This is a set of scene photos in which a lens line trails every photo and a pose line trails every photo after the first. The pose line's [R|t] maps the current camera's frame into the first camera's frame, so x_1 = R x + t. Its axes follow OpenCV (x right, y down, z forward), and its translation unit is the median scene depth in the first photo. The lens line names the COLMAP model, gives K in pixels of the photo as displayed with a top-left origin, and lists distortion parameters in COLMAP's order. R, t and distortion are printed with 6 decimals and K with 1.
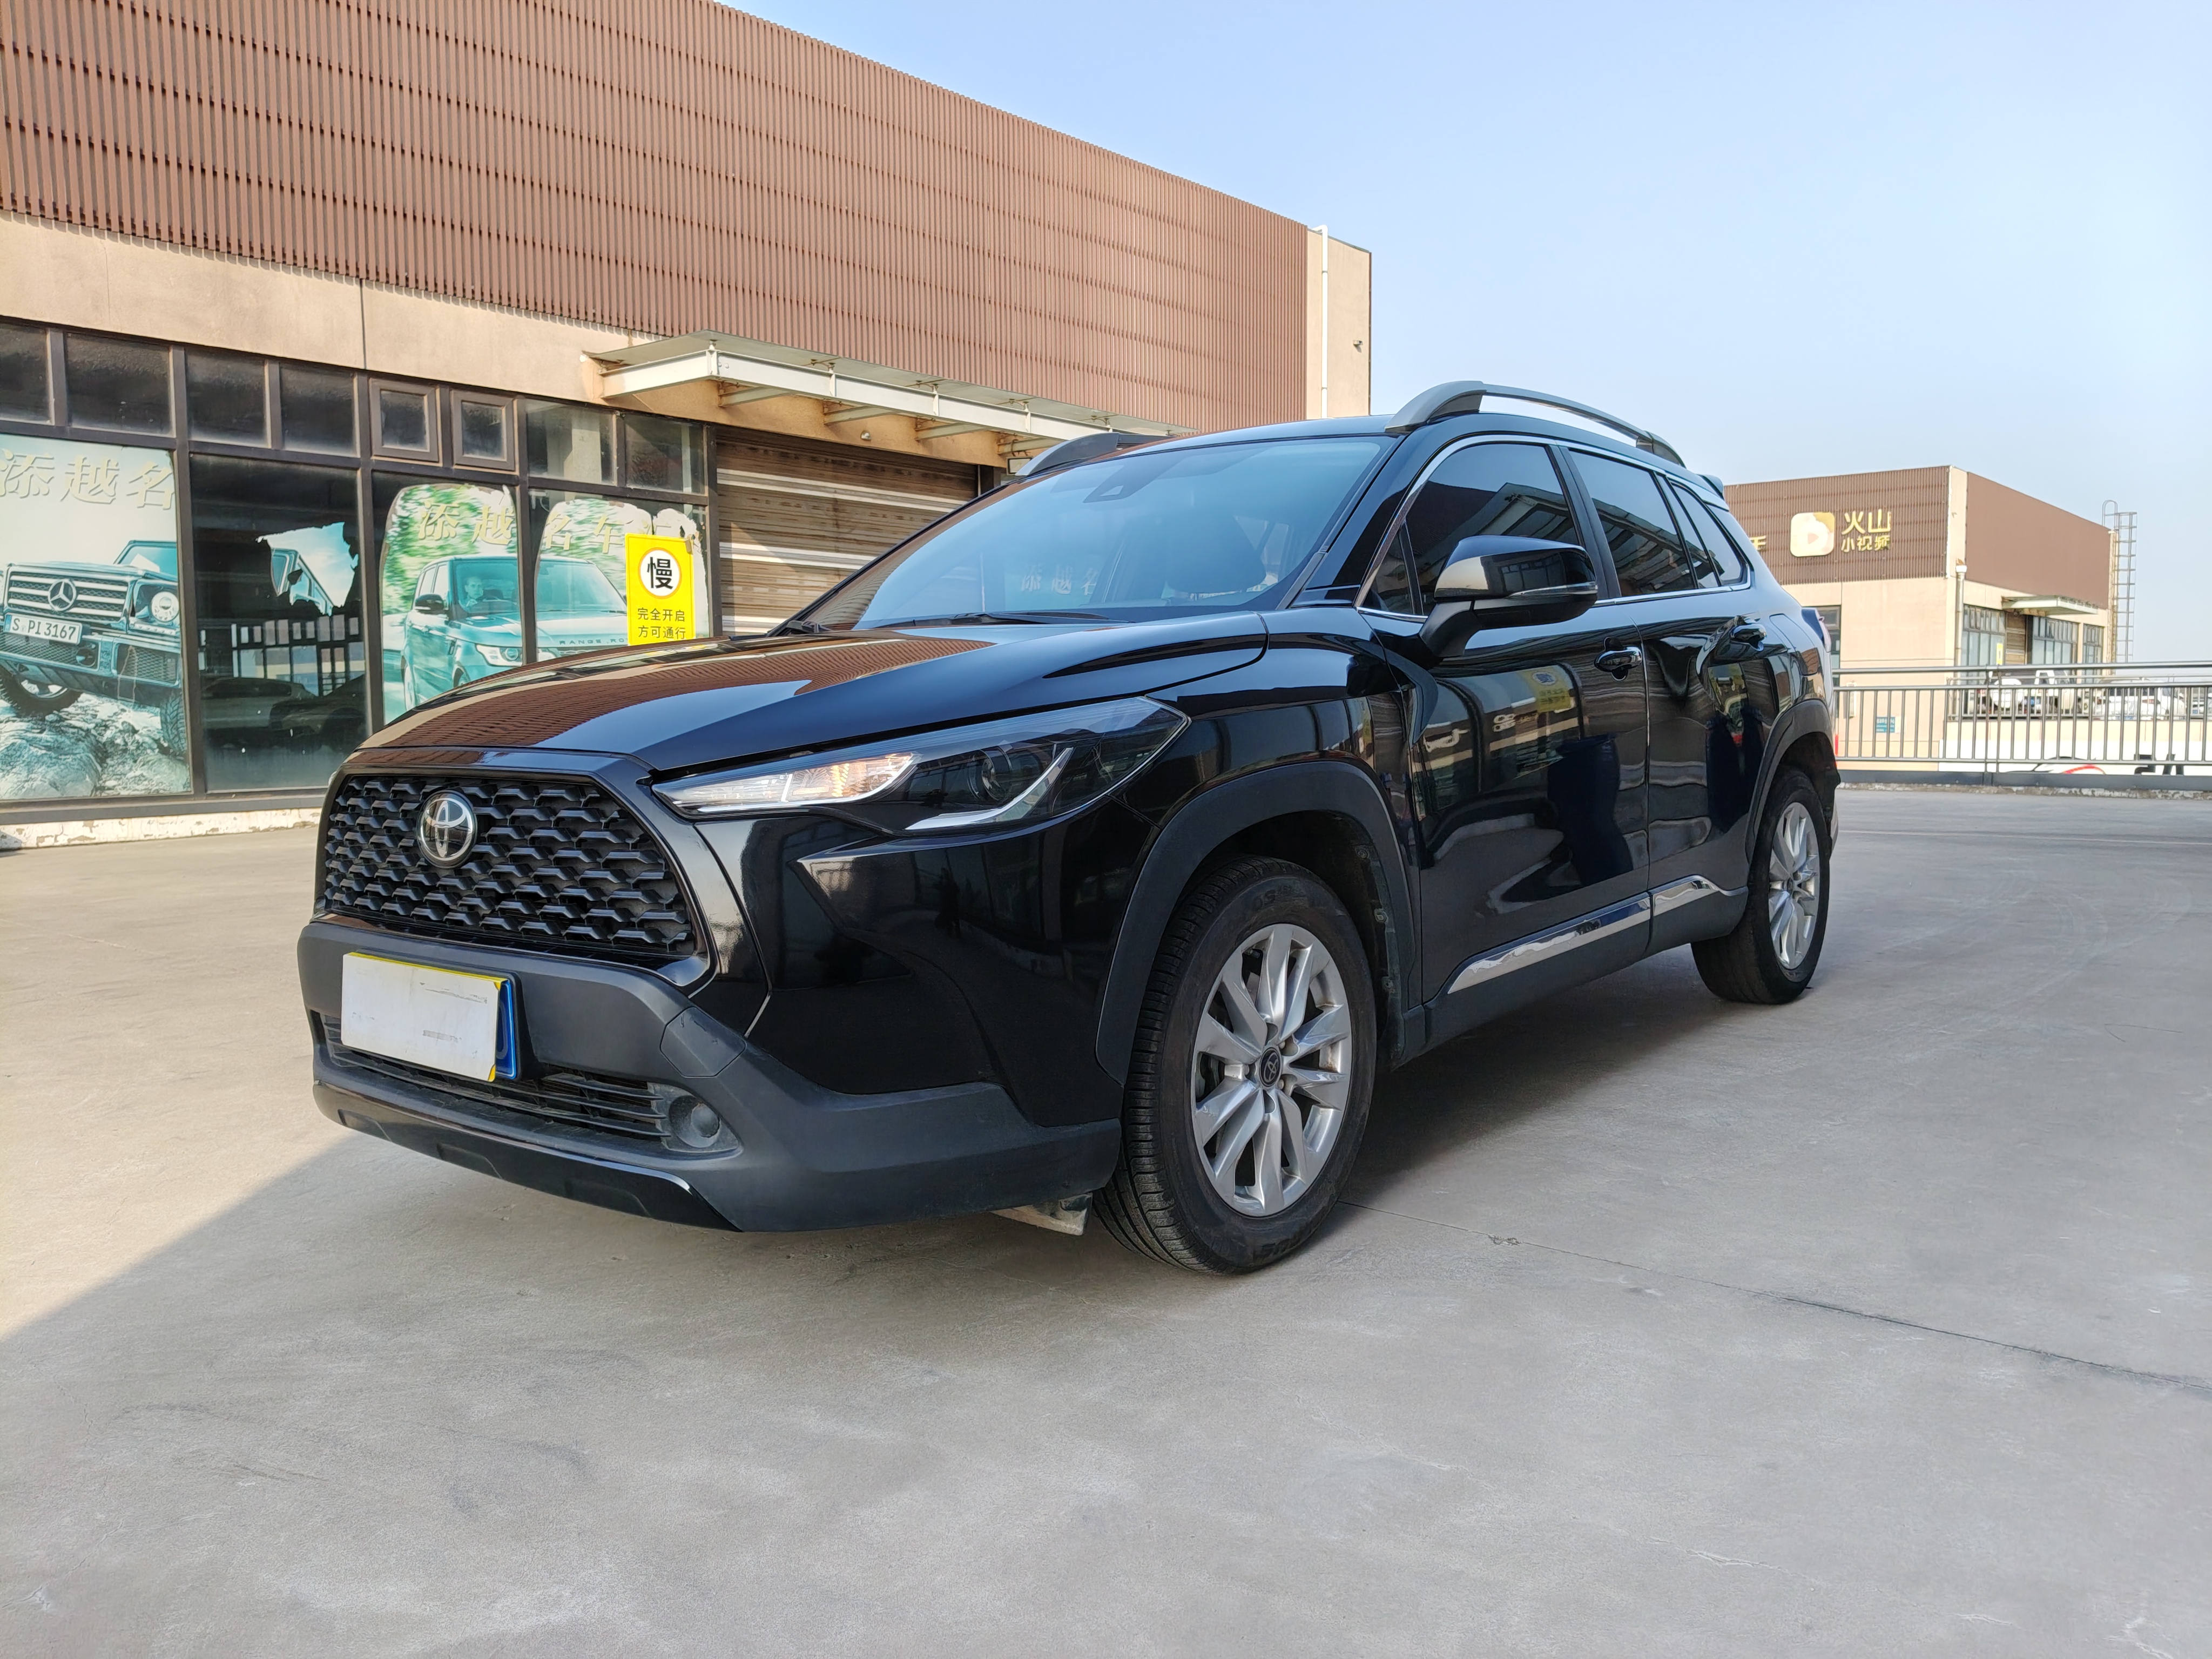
lens RADIAL K [[1680.3, 0, 1106.0], [0, 1680.3, 829.5], [0, 0, 1]] dist [0.023866, -0.003439]
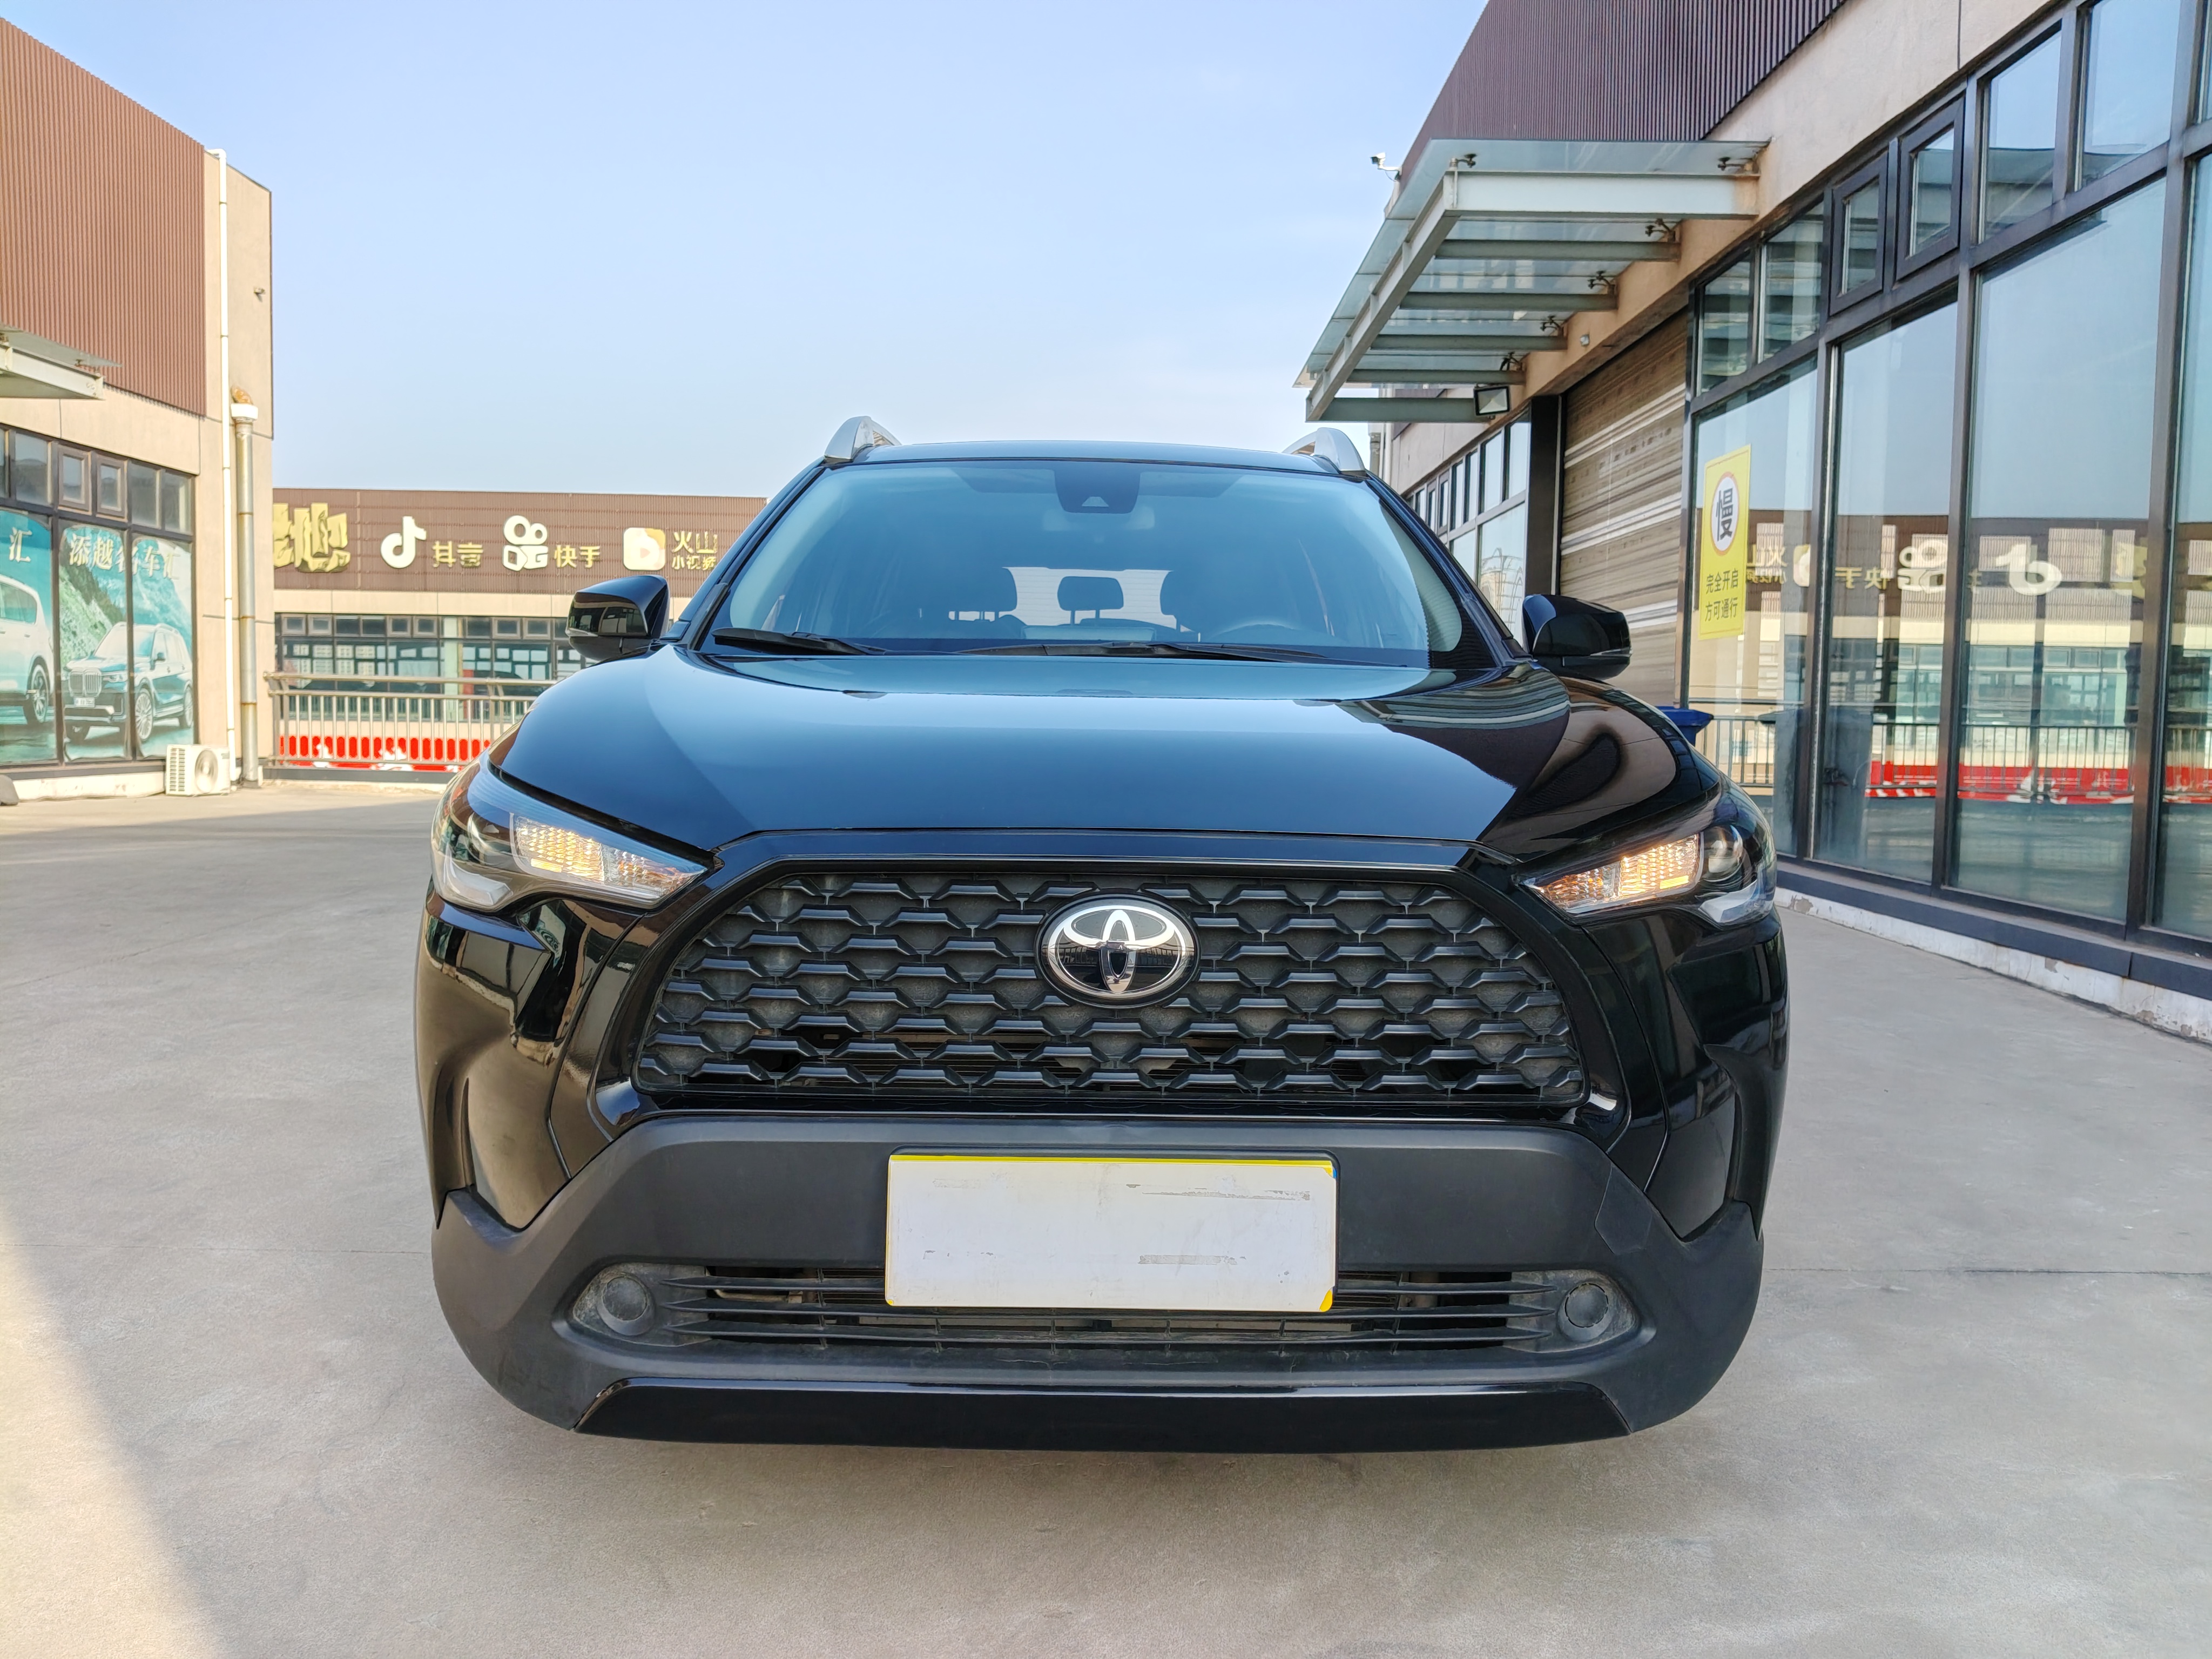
lens RADIAL K [[1703.7, 0, 1108.1], [0, 1703.7, 795.4], [0, 0, 1]] dist [-0.006415, -0.001731]
pose [[0.759253, -0.007605, 0.650751, -0.152022], [0.022137, 0.999655, -0.014145, -0.009692], [-0.650419, 0.025145, 0.759159, 0.087543]]
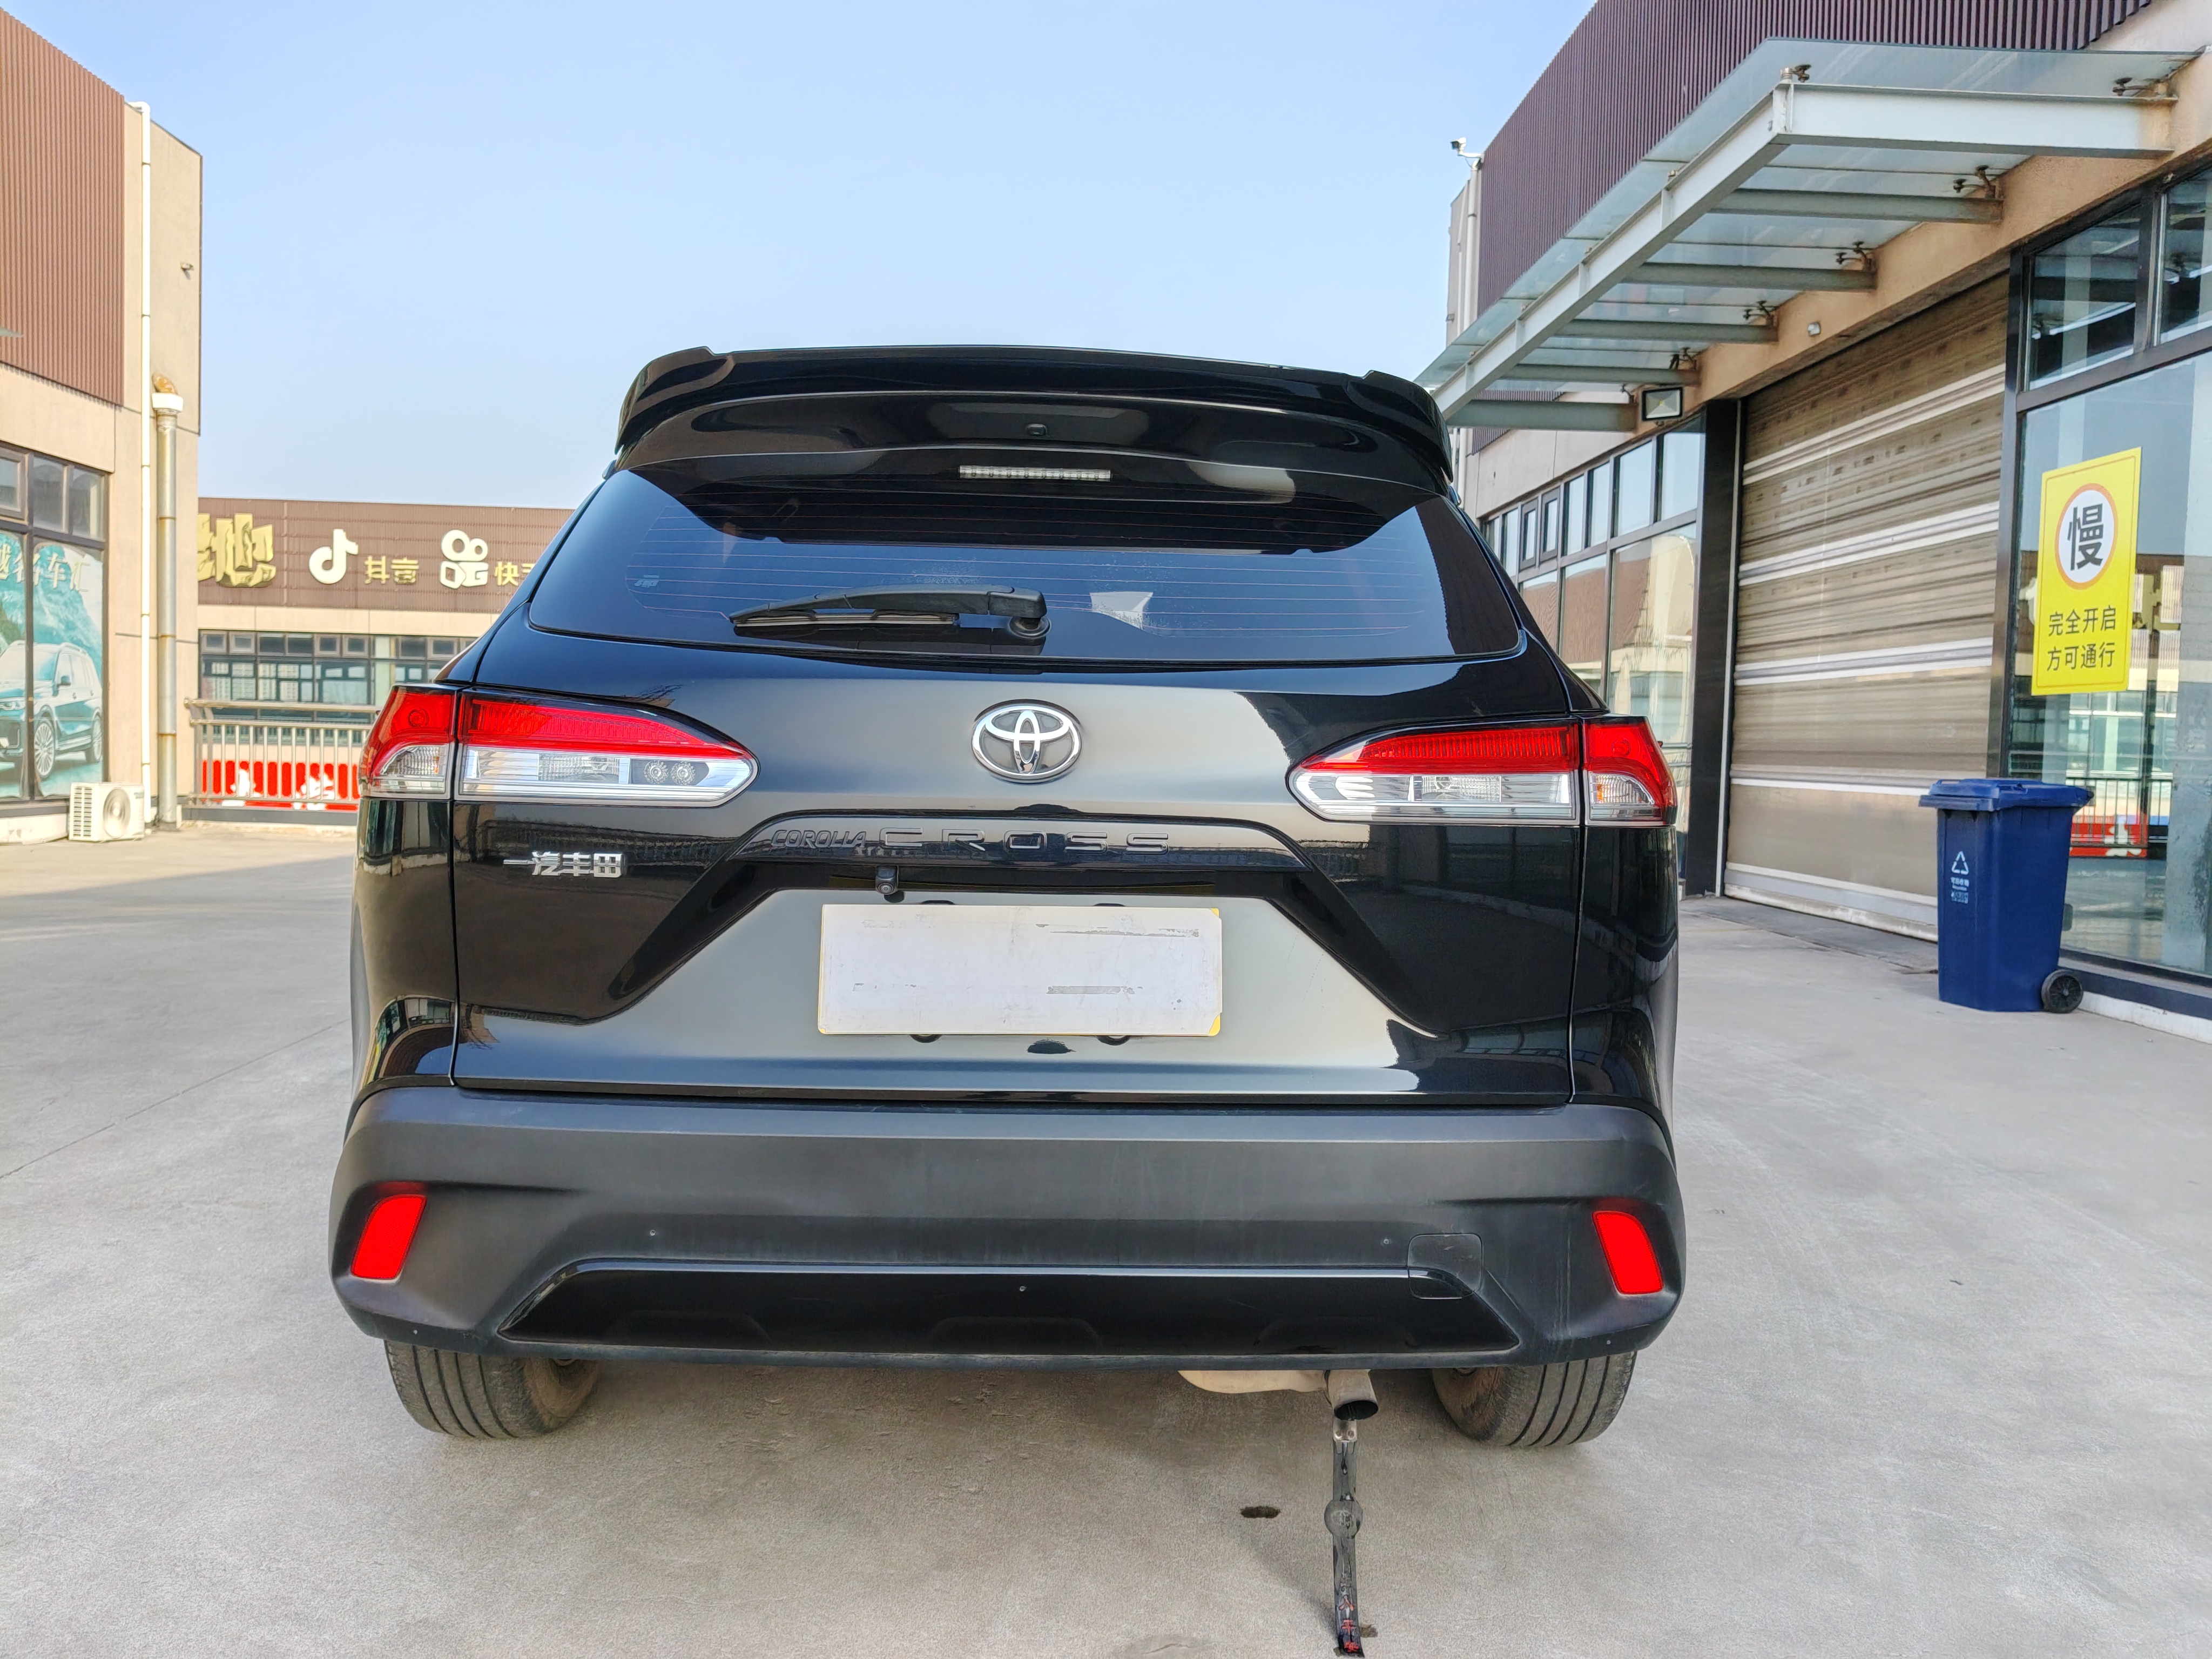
lens RADIAL K [[1696.2, 0, 1100.0], [0, 1696.2, 799.2], [0, 0, 1]] dist [-0.011504, -0.000576]
pose [[0.732968, 0.007420, 0.680222, -0.111494], [0.014048, 0.999562, -0.026041, -0.034054], [-0.680118, 0.028643, 0.732543, 0.267007]]
